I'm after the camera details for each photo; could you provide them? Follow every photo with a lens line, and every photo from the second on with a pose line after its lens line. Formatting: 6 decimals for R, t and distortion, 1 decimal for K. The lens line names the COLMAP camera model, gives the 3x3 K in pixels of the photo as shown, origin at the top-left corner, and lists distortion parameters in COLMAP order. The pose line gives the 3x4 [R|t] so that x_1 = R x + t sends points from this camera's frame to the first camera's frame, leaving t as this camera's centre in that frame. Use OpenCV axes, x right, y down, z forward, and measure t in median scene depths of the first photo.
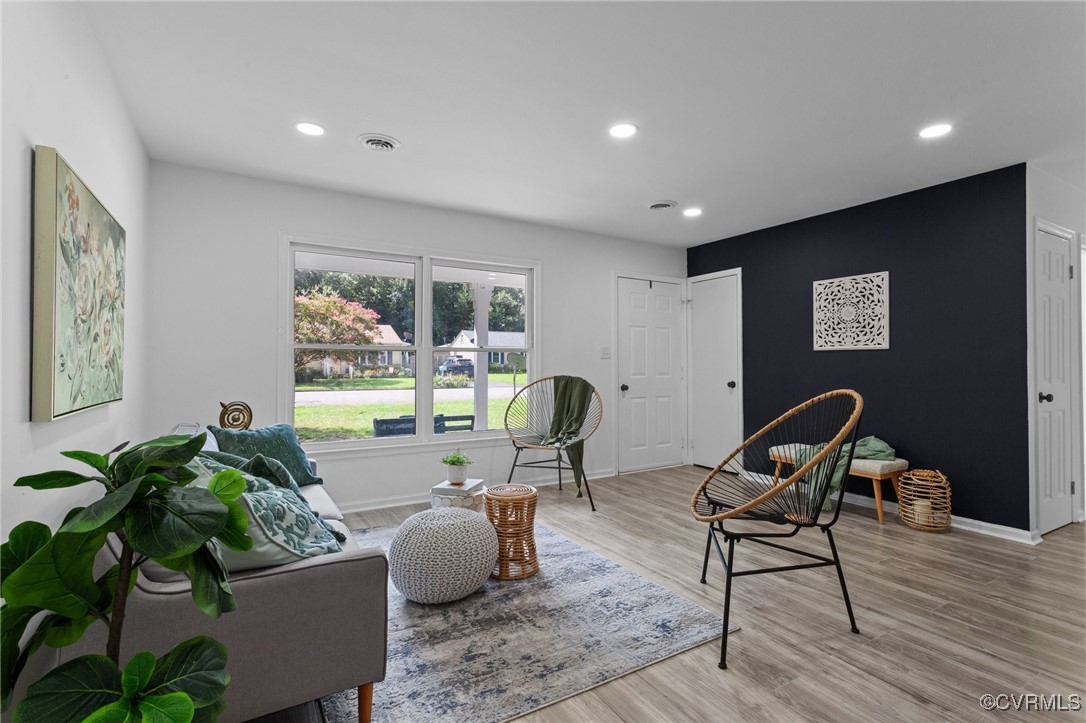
lens RADIAL K [[515.9, 0, 546.5], [0, 515.9, 360.0], [0, 0, 1]] dist [-0.002229, 0.002606]
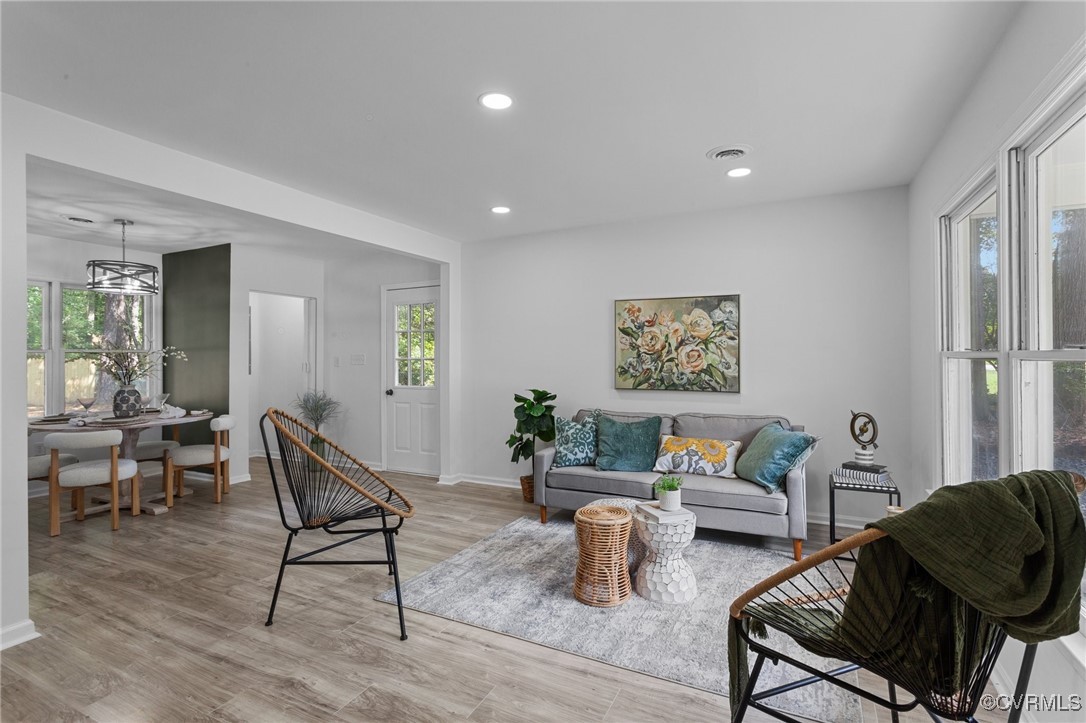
lens RADIAL K [[515.9, 0, 540.2], [0, 515.9, 357.5], [0, 0, 1]] dist [-0.002229, 0.002606]
pose [[-0.849877, 0.003488, -0.526969, 0.708650], [0.008953, 0.999929, -0.007822, -0.037692], [0.526905, -0.011366, -0.849848, 2.339522]]
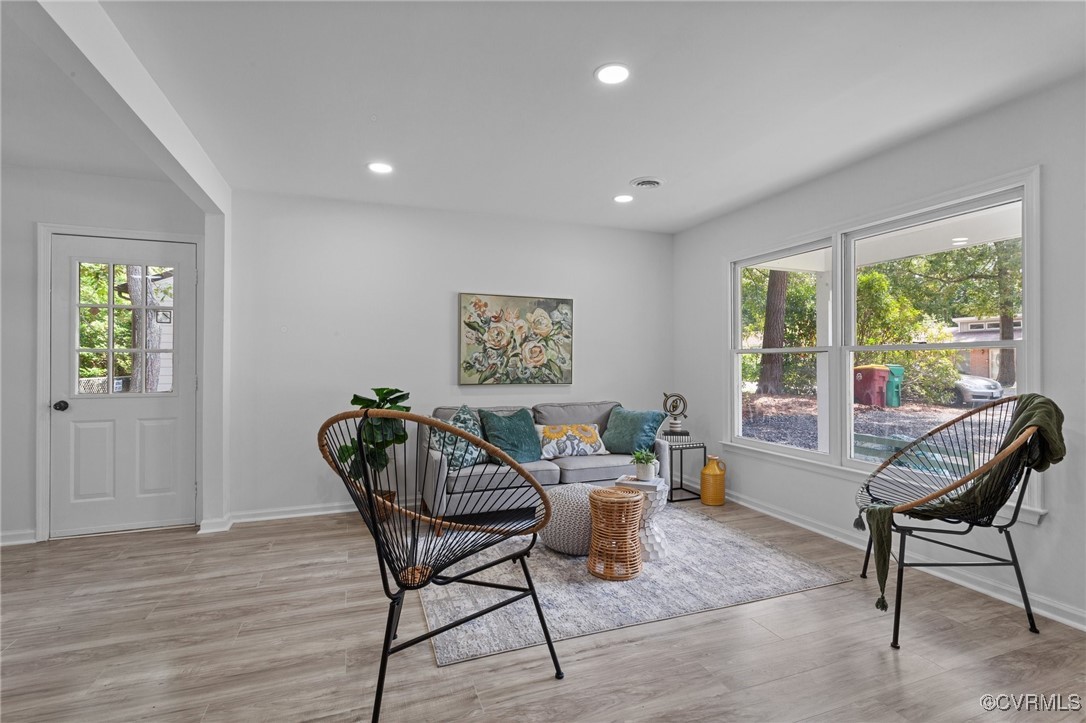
lens RADIAL K [[515.9, 0, 550.7], [0, 515.9, 358.9], [0, 0, 1]] dist [-0.002229, 0.002606]
pose [[-0.181493, -0.008836, -0.983353, 1.271914], [0.007366, 0.999919, -0.010345, -0.000596], [0.983365, -0.009120, -0.181413, 1.414060]]
